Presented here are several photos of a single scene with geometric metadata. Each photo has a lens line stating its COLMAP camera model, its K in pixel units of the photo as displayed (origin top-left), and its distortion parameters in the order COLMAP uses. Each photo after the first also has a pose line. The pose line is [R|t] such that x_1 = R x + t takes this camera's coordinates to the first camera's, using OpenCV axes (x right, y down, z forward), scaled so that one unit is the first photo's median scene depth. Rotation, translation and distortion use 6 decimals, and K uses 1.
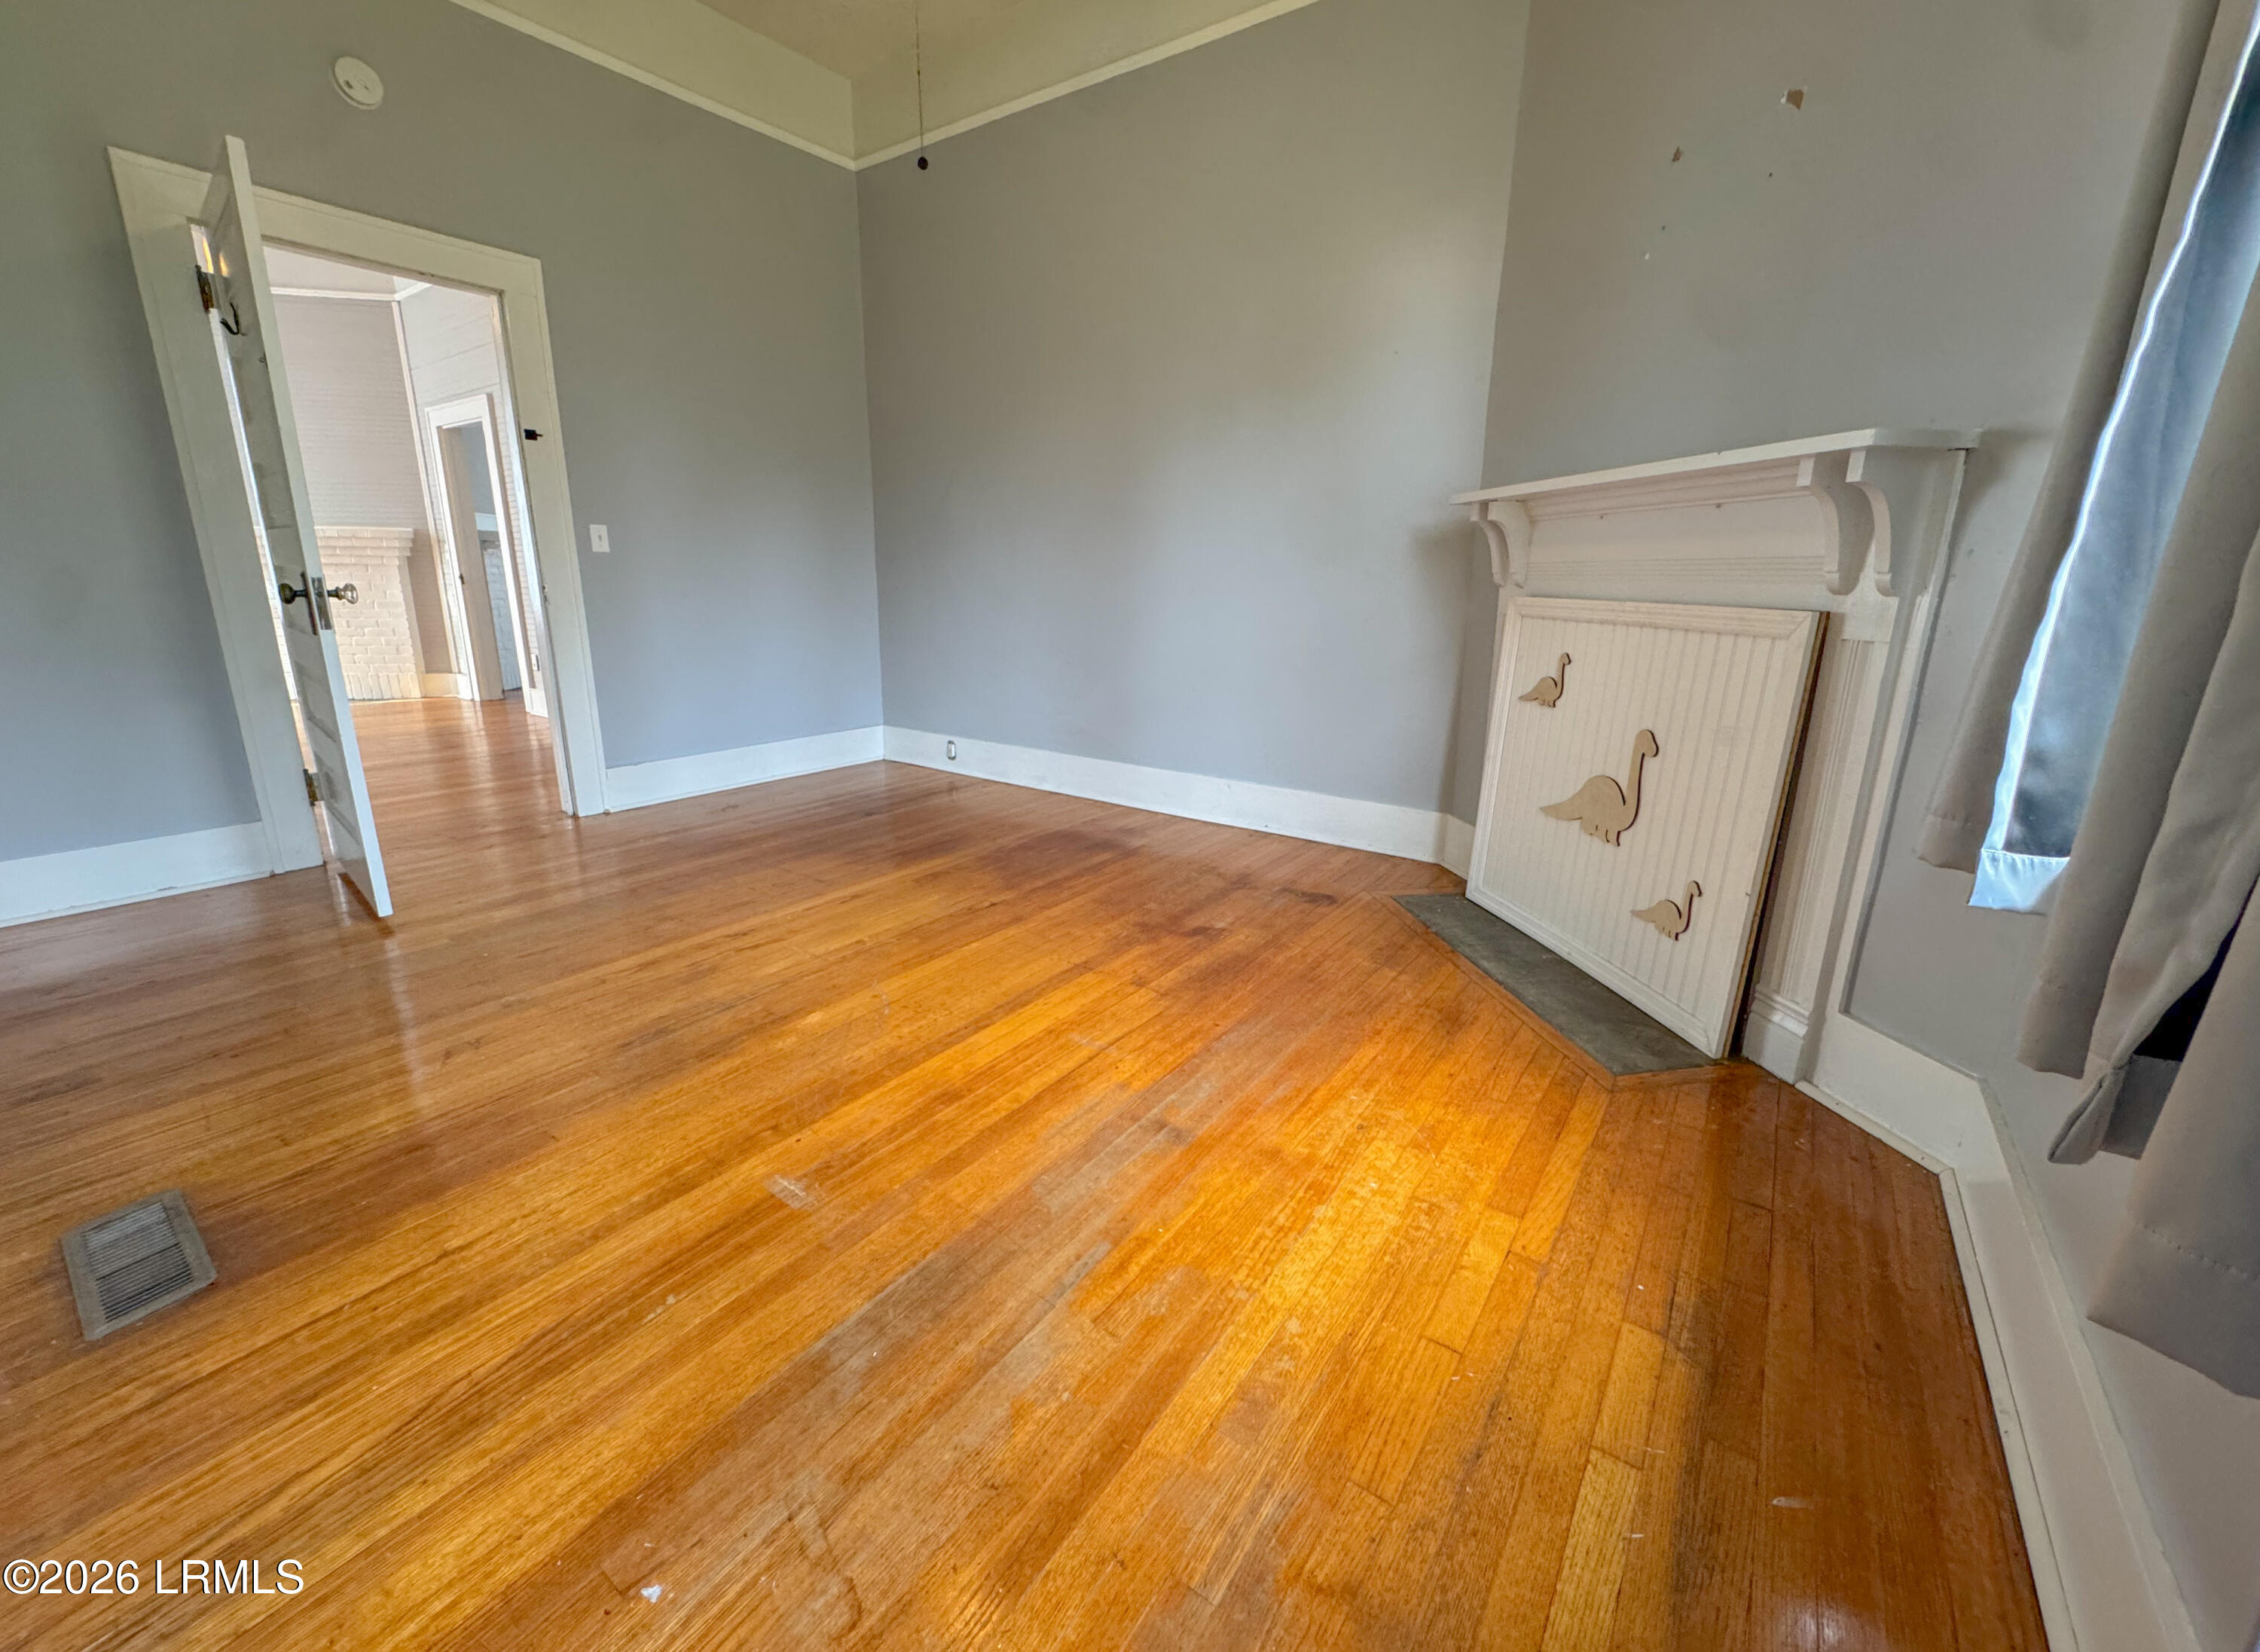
lens RADIAL K [[900.9, 0, 1118.6], [0, 900.9, 801.9], [0, 0, 1]] dist [-0.004002, 0.000435]
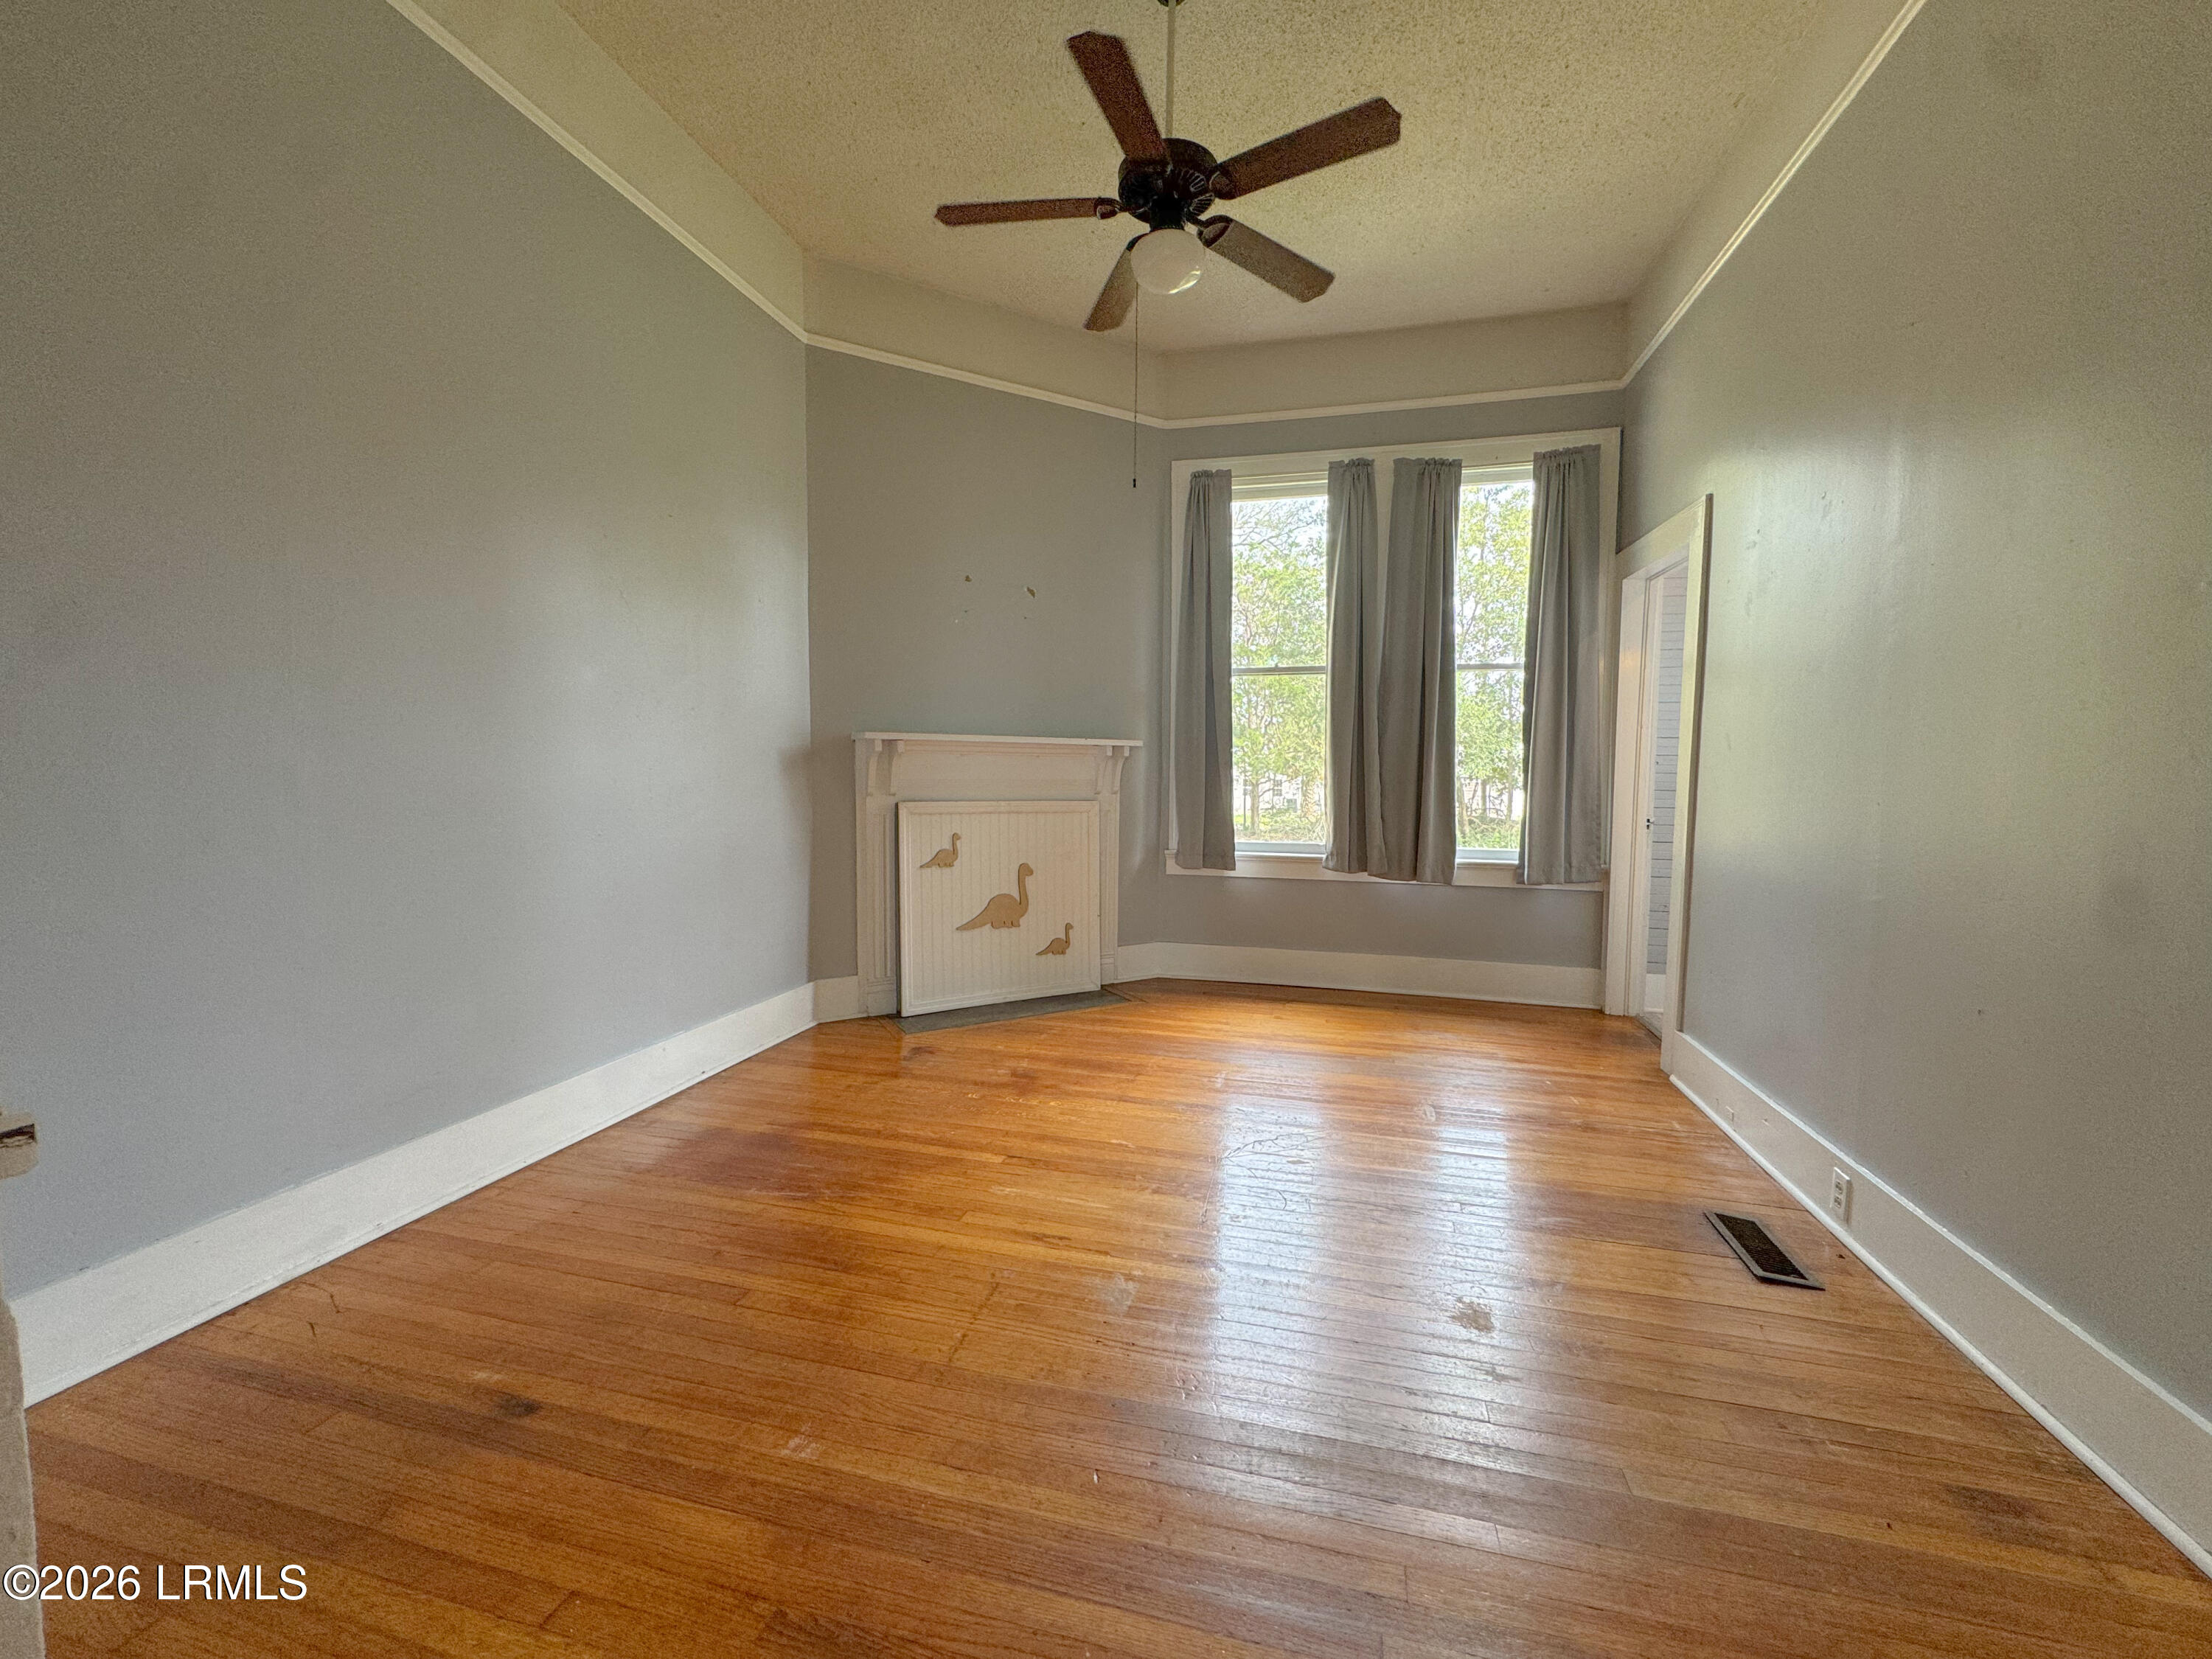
lens RADIAL K [[881.7, 0, 1103.1], [0, 881.7, 832.5], [0, 0, 1]] dist [-0.004002, 0.000435]
pose [[-0.365808, -0.075080, 0.927657, -1.039026], [0.217942, 0.962116, 0.163812, -0.347779], [-0.904813, 0.262099, -0.335586, 1.211278]]
